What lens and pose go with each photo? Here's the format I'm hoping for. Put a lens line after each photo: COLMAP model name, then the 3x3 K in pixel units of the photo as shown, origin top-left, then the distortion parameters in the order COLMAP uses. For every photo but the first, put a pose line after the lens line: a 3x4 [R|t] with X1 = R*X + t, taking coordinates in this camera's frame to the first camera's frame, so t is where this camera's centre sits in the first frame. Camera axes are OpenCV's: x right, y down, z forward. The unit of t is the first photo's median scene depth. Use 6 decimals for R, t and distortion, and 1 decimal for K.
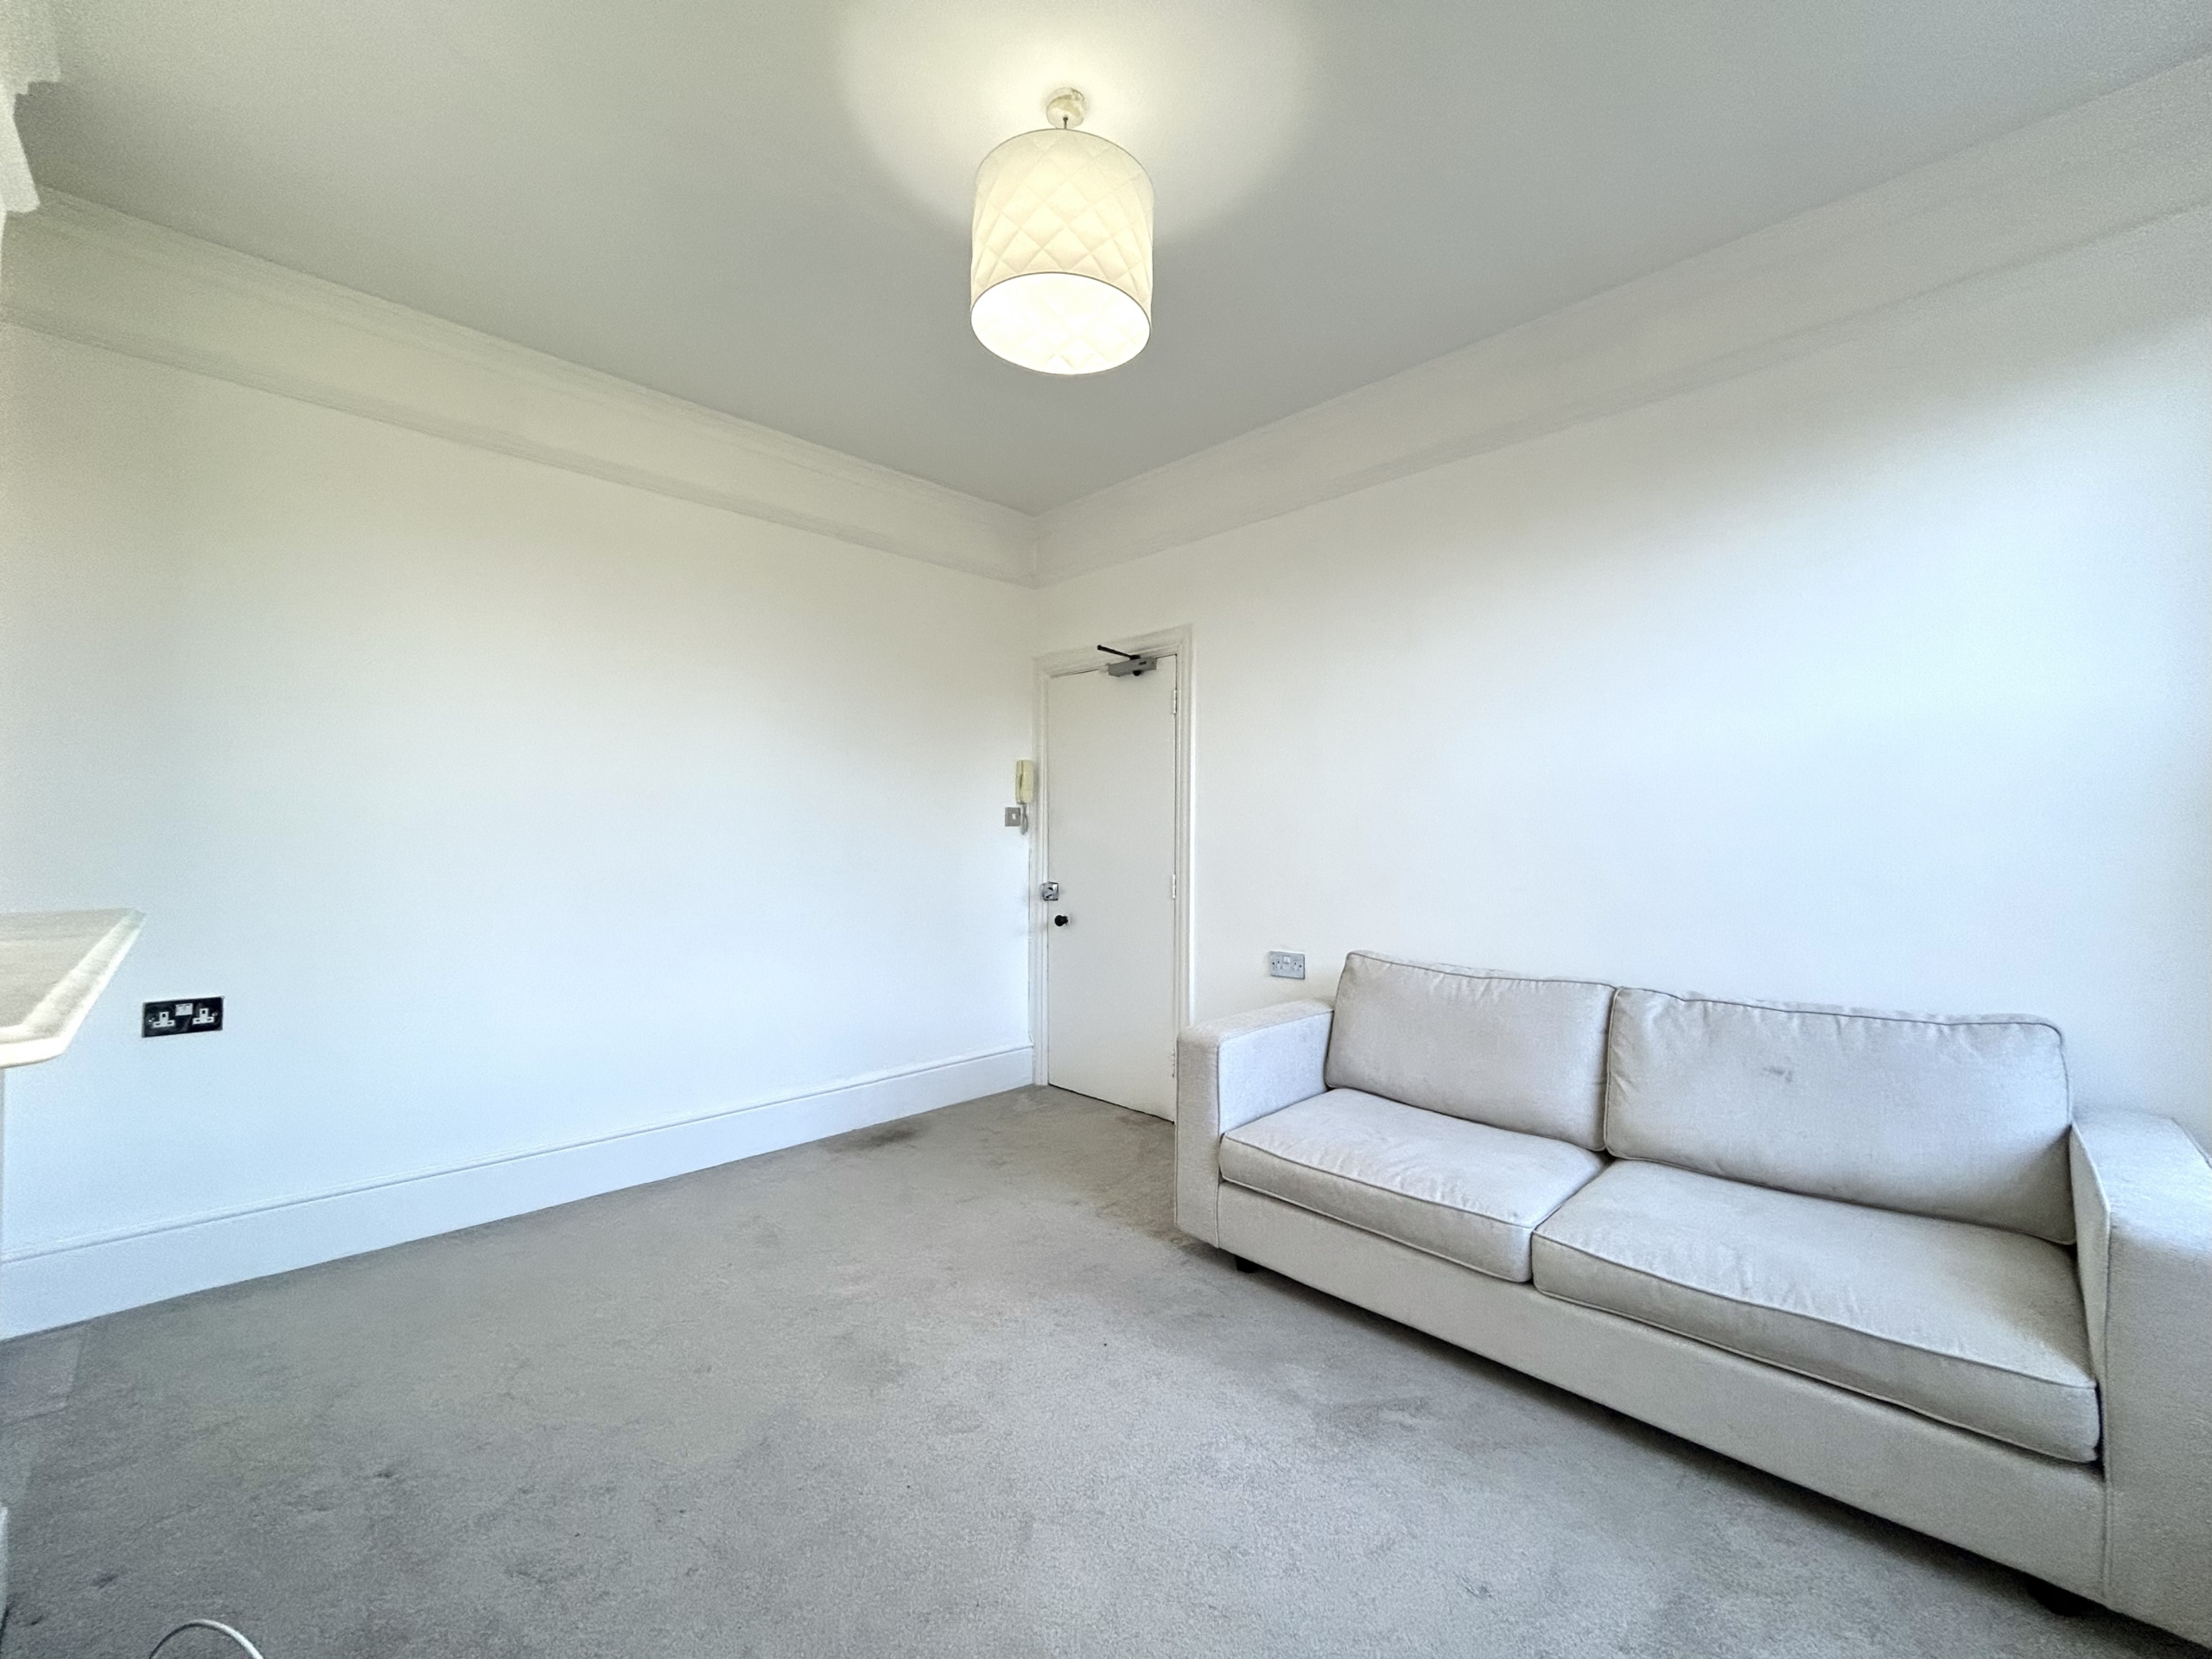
lens RADIAL K [[893.5, 0, 1103.4], [0, 893.5, 829.0], [0, 0, 1]] dist [-0.000574, 0.000211]
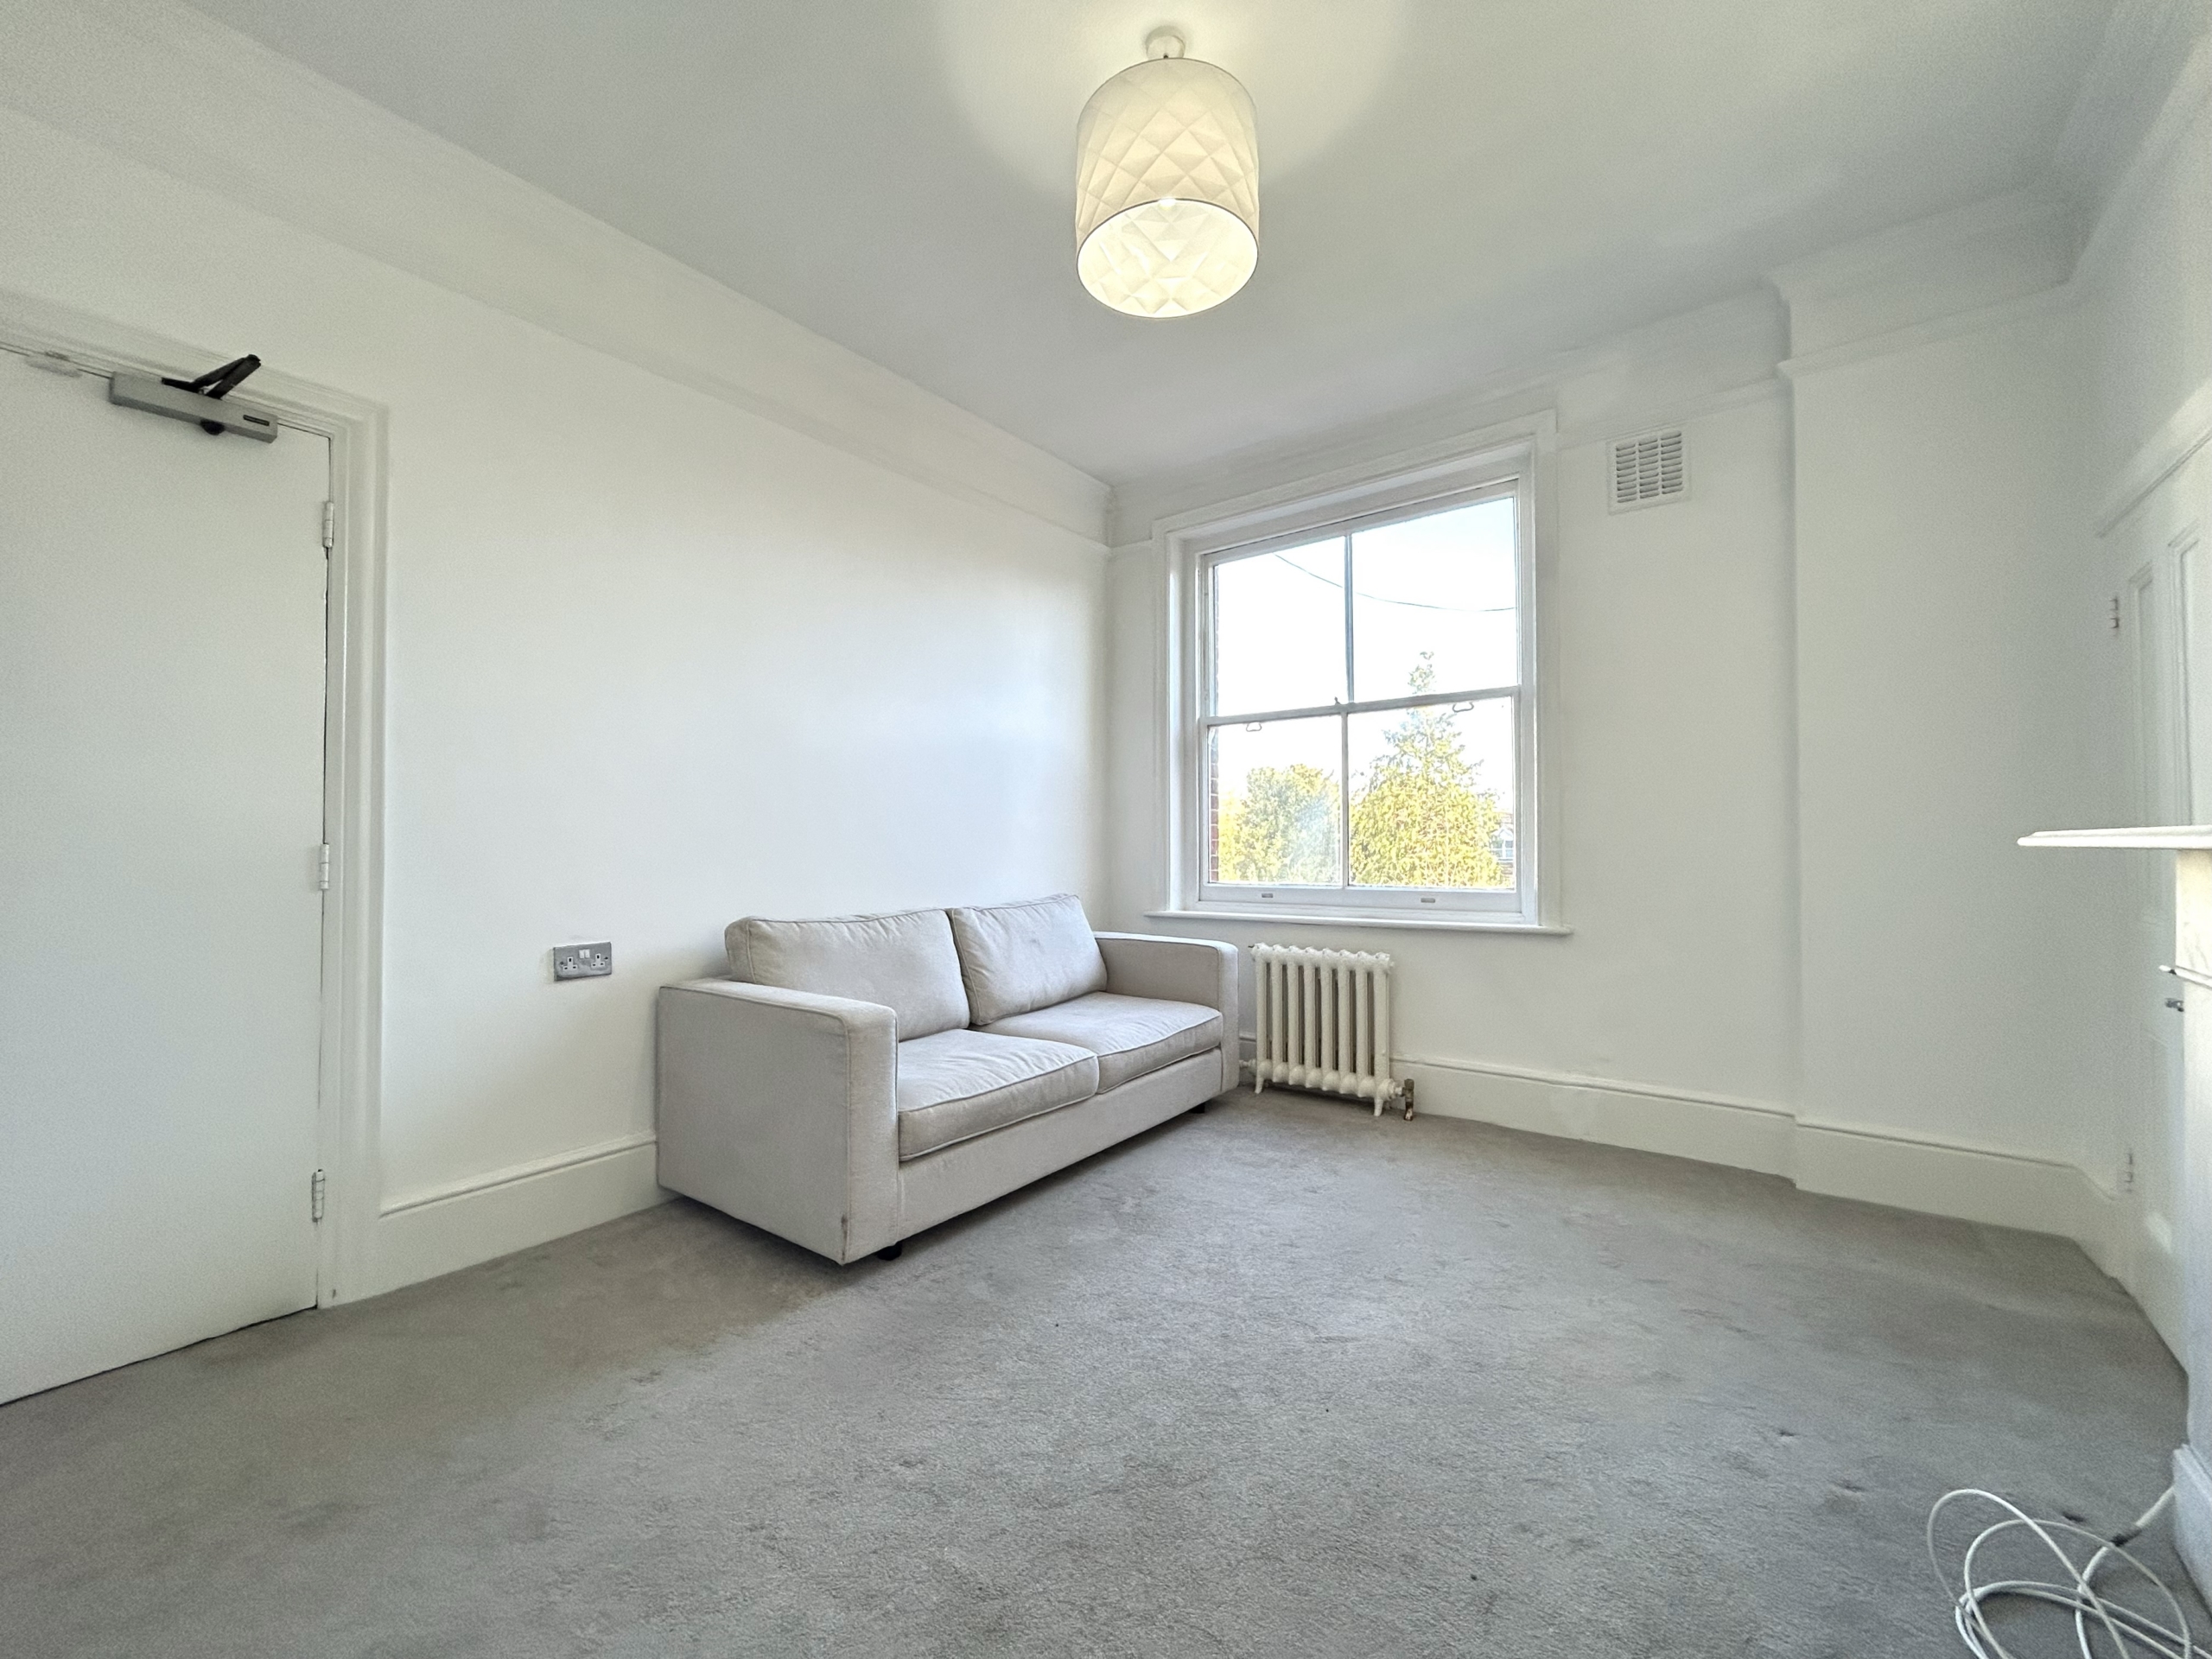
lens RADIAL K [[893.5, 0, 1103.4], [0, 893.5, 829.0], [0, 0, 1]] dist [-0.000574, 0.000211]
pose [[-0.138224, 0.013888, 0.990304, -0.861156], [-0.012168, 0.999802, -0.015720, 0.075775], [-0.990326, -0.014223, -0.138028, 1.015099]]
